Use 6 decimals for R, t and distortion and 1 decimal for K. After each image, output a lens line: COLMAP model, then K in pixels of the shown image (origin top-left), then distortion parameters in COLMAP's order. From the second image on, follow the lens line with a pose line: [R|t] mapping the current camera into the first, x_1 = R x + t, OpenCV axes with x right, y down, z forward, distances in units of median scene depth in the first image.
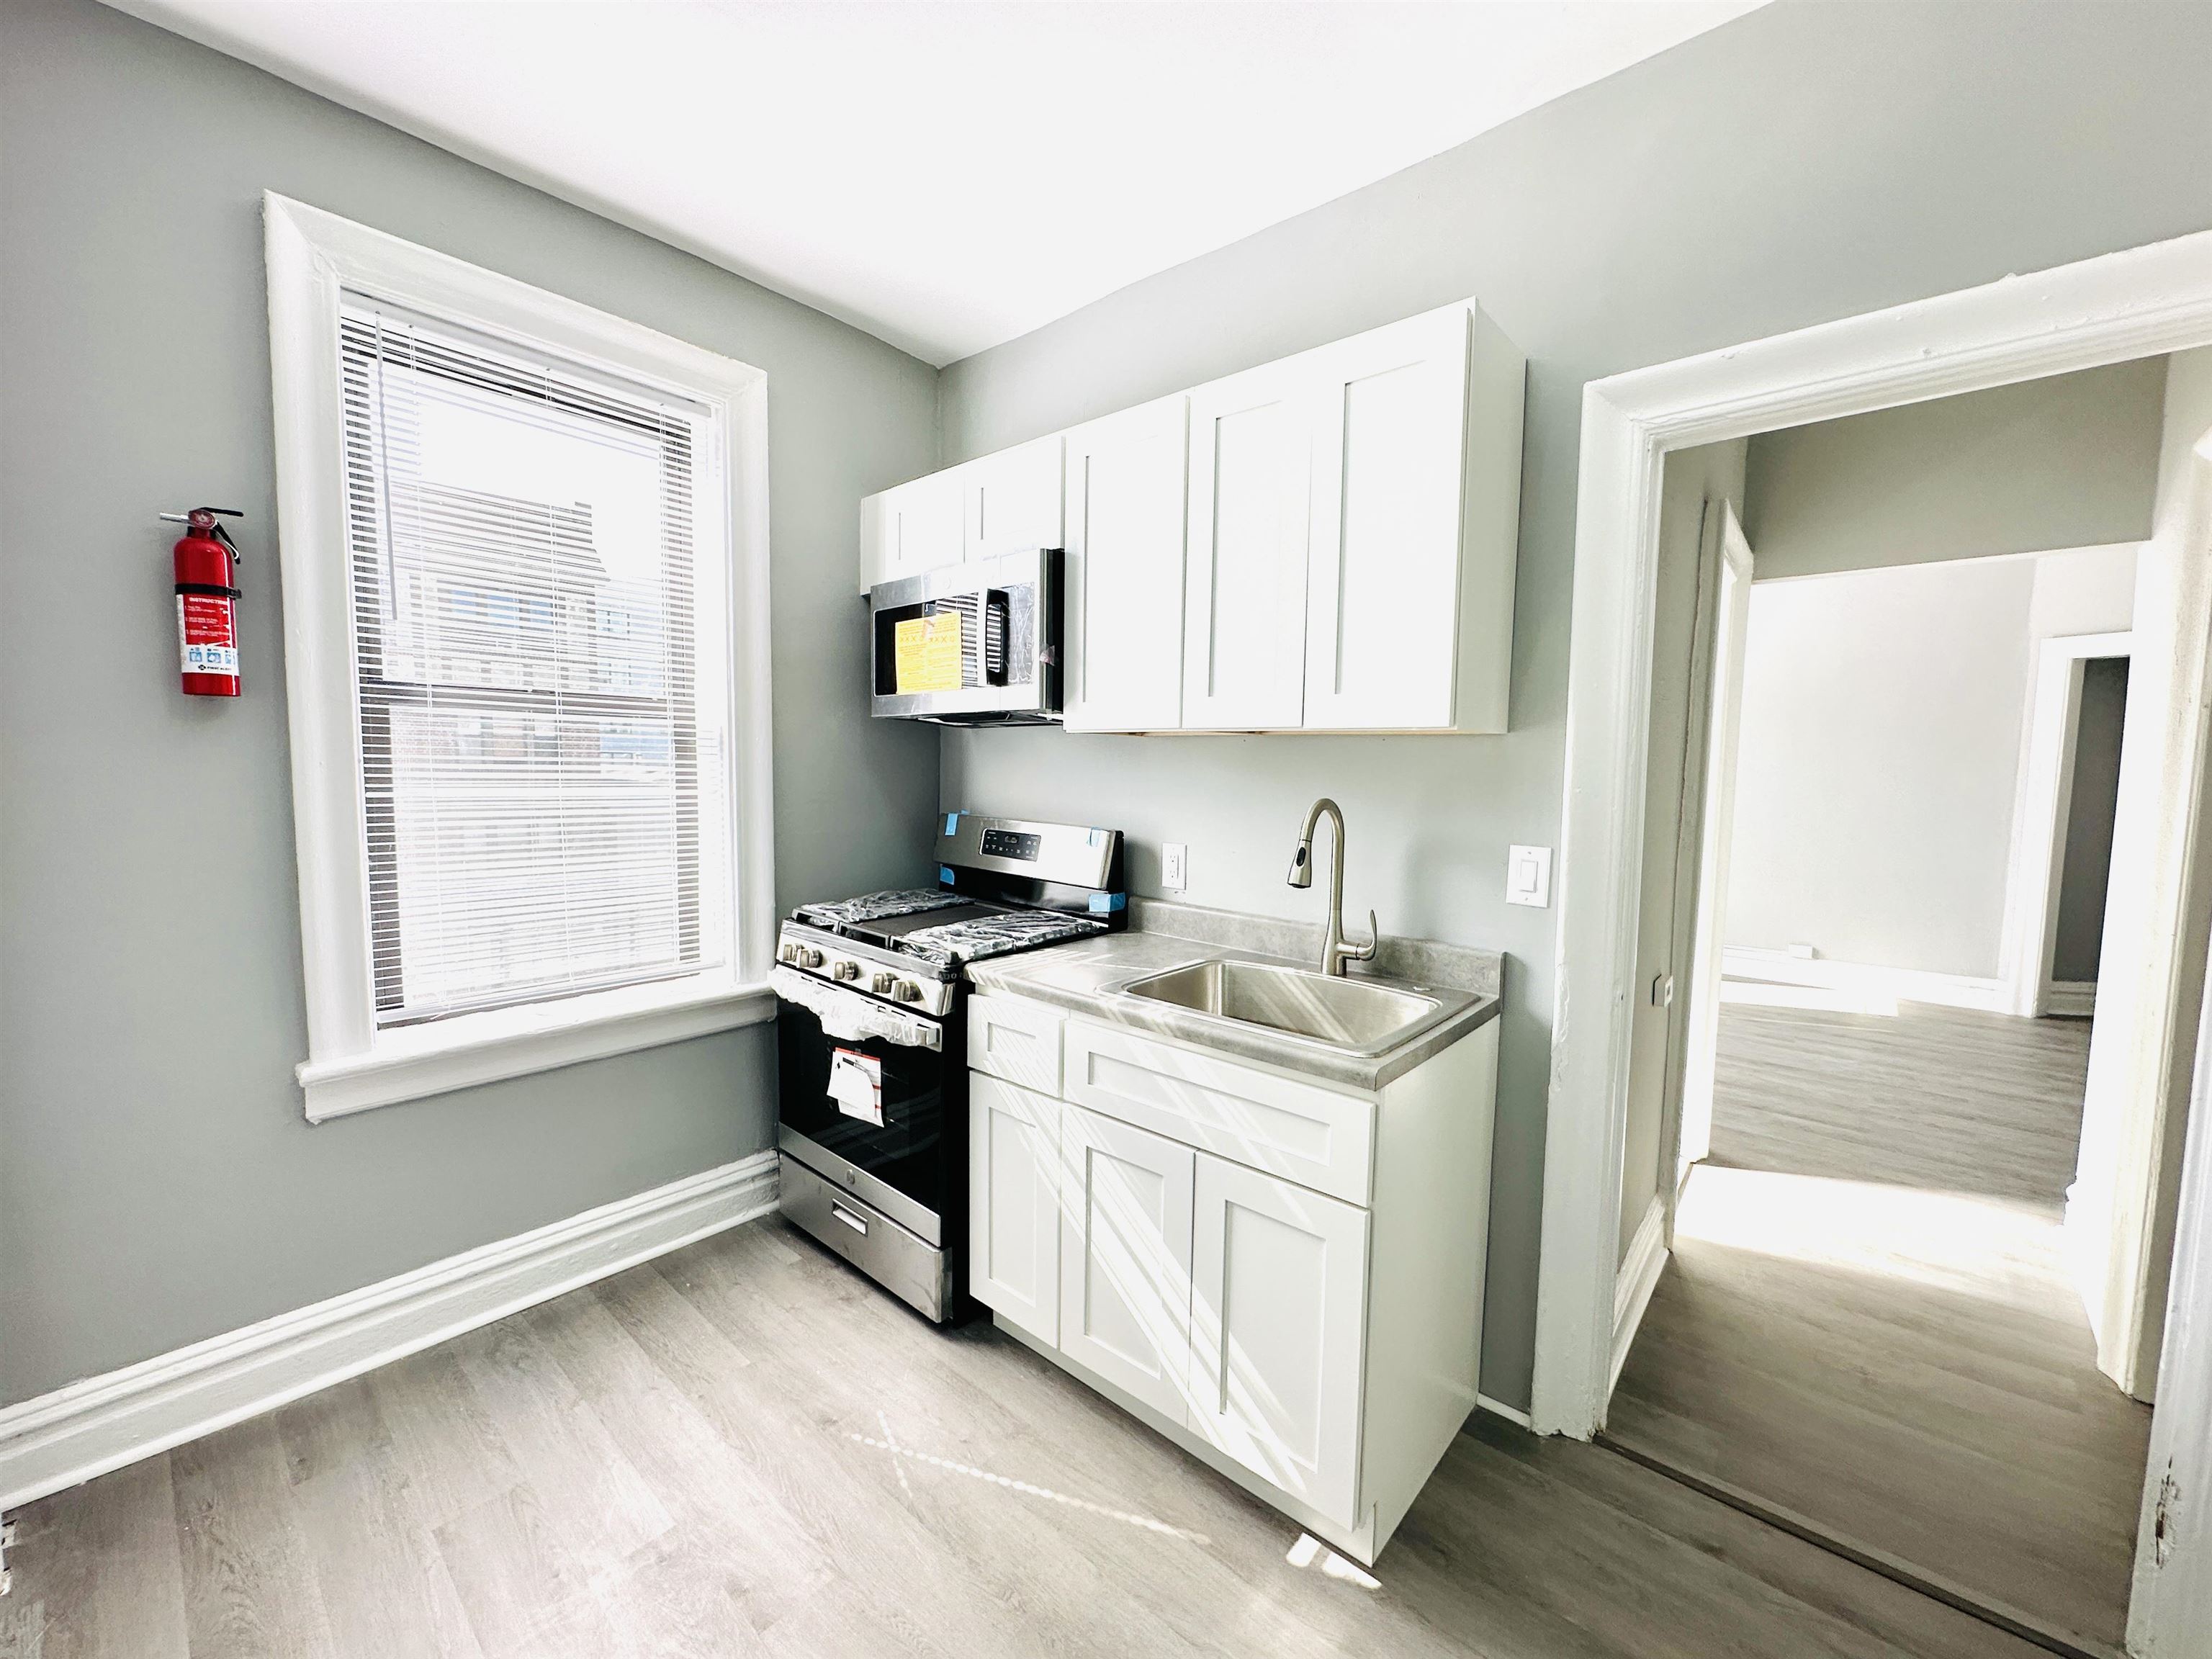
lens RADIAL K [[886.8, 0, 1107.1], [0, 886.8, 843.4], [0, 0, 1]] dist [0.012836, -0.000039]
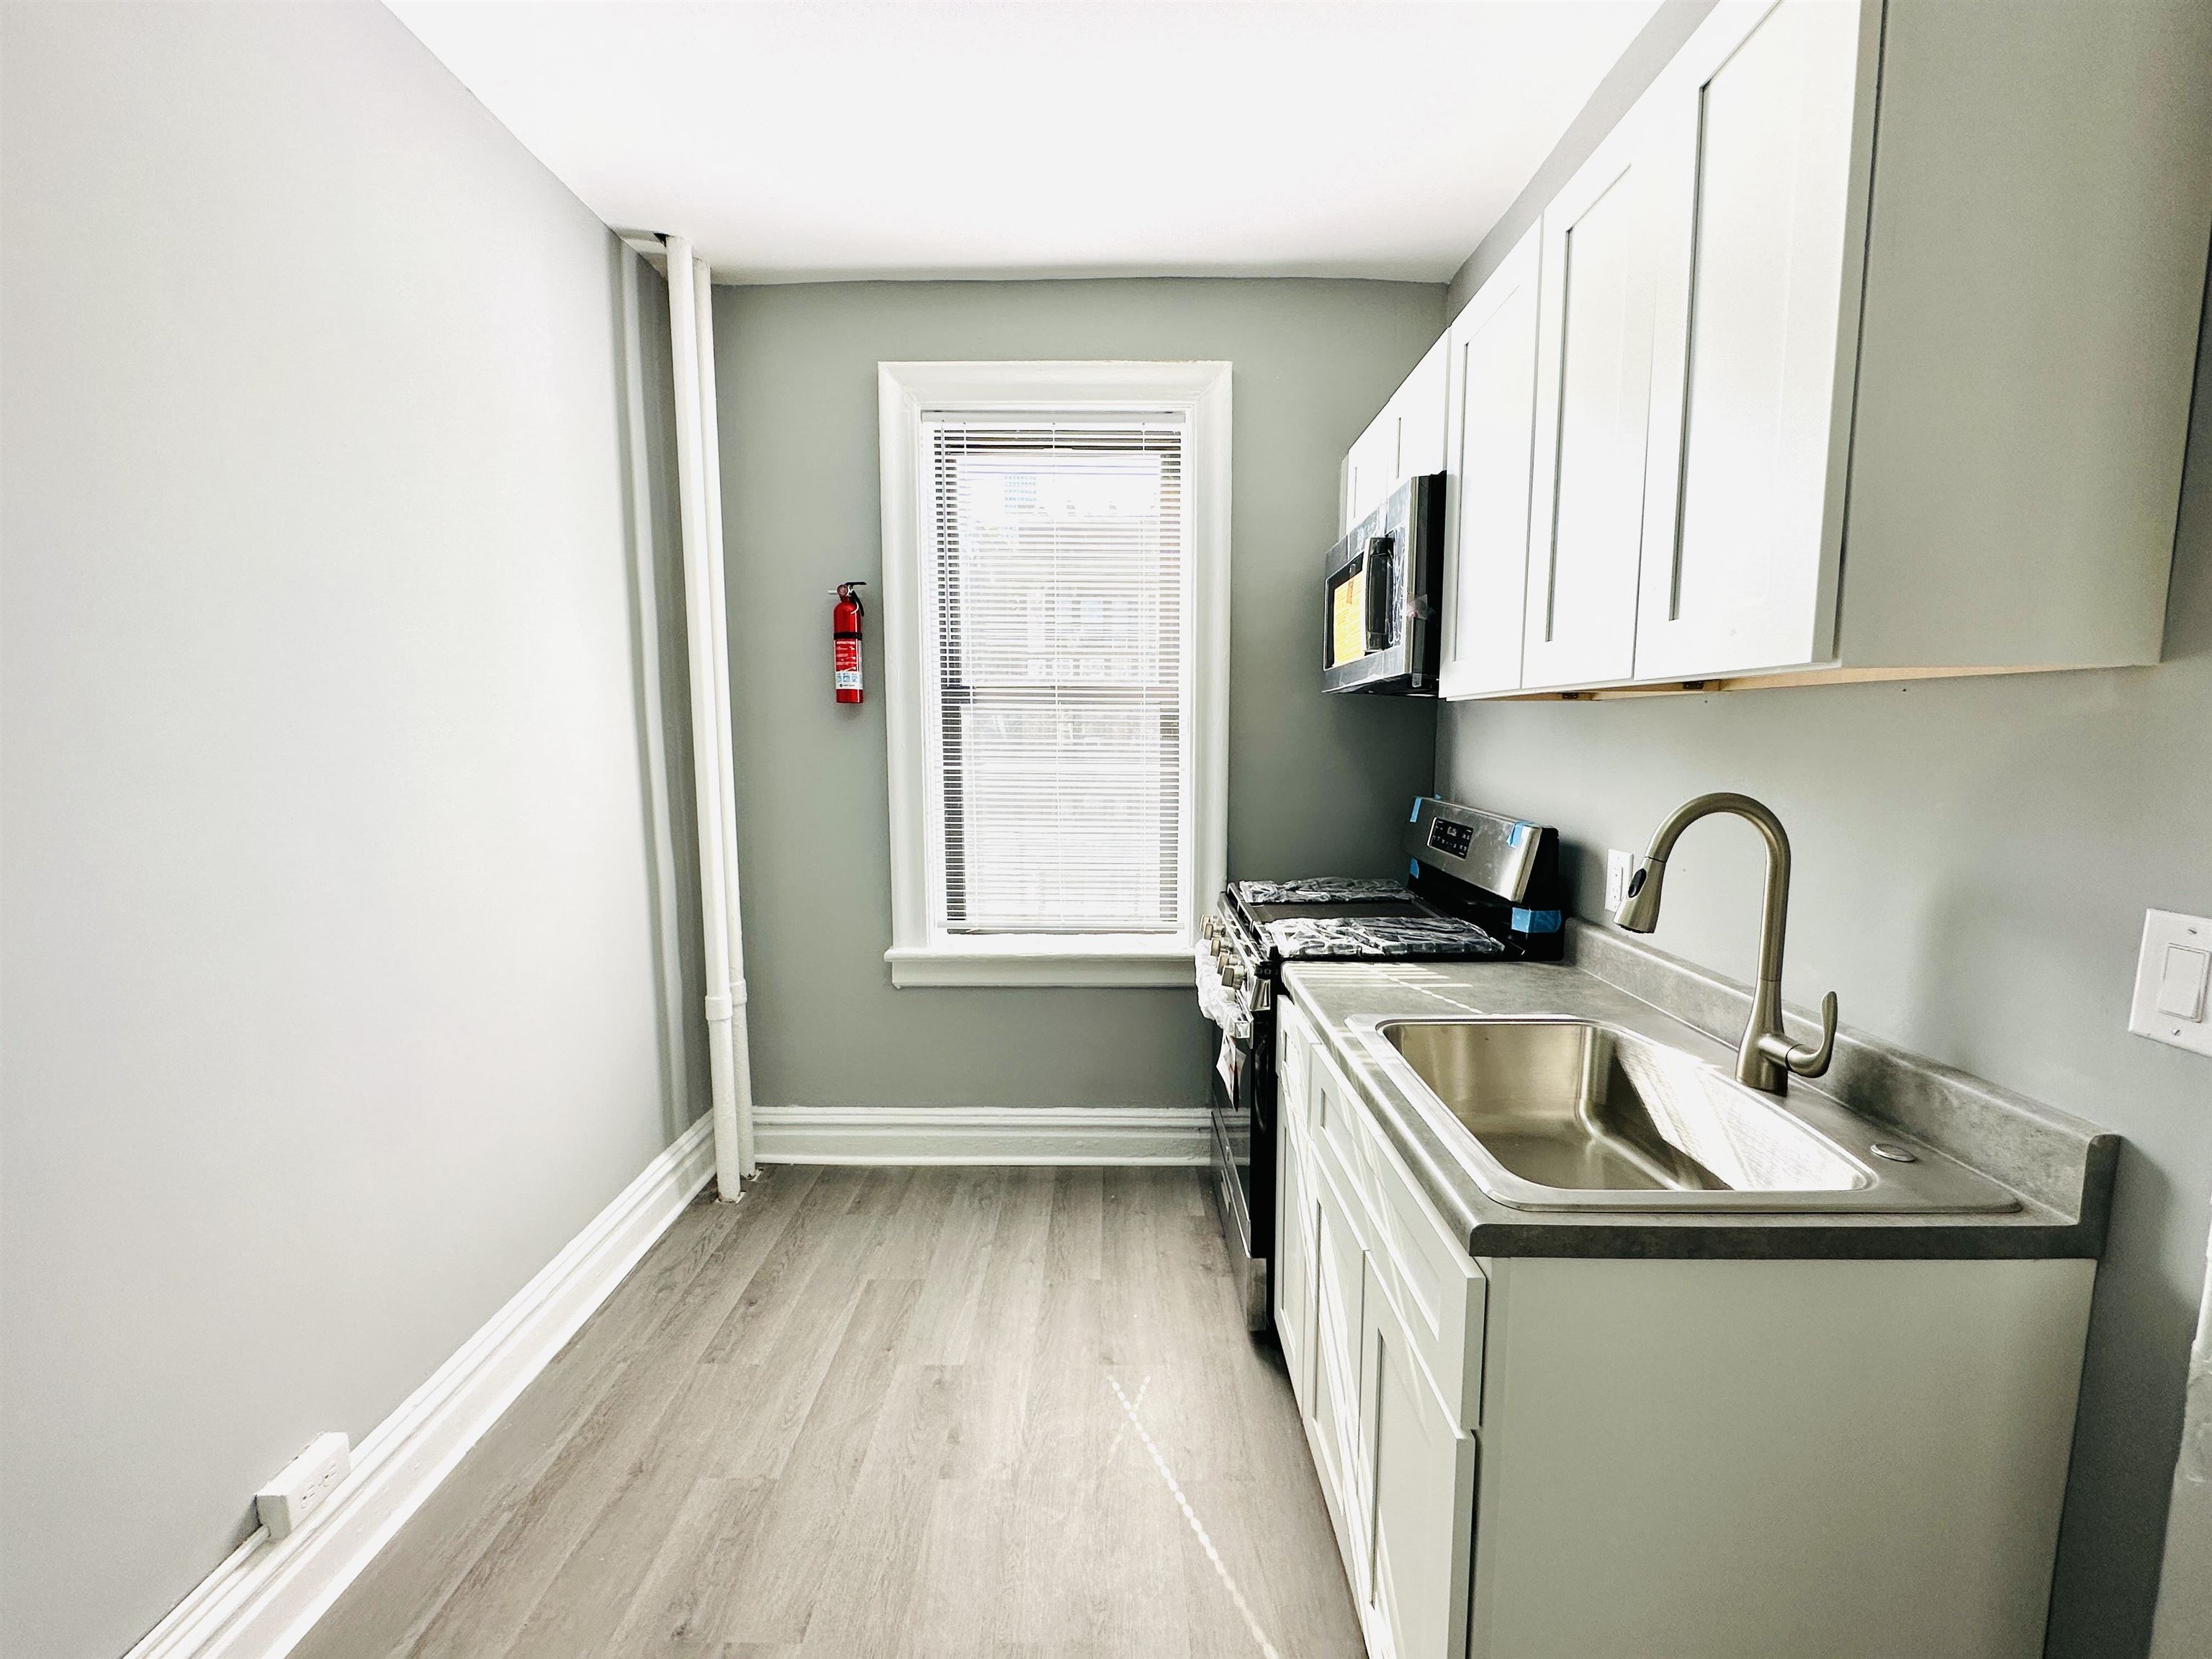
lens RADIAL K [[886.8, 0, 1107.1], [0, 886.8, 843.4], [0, 0, 1]] dist [0.012836, -0.000039]
pose [[0.658804, 0.076808, -0.748384, 0.401245], [-0.059286, 0.996981, 0.050133, -0.020441], [0.749975, 0.011341, 0.661369, 0.262112]]
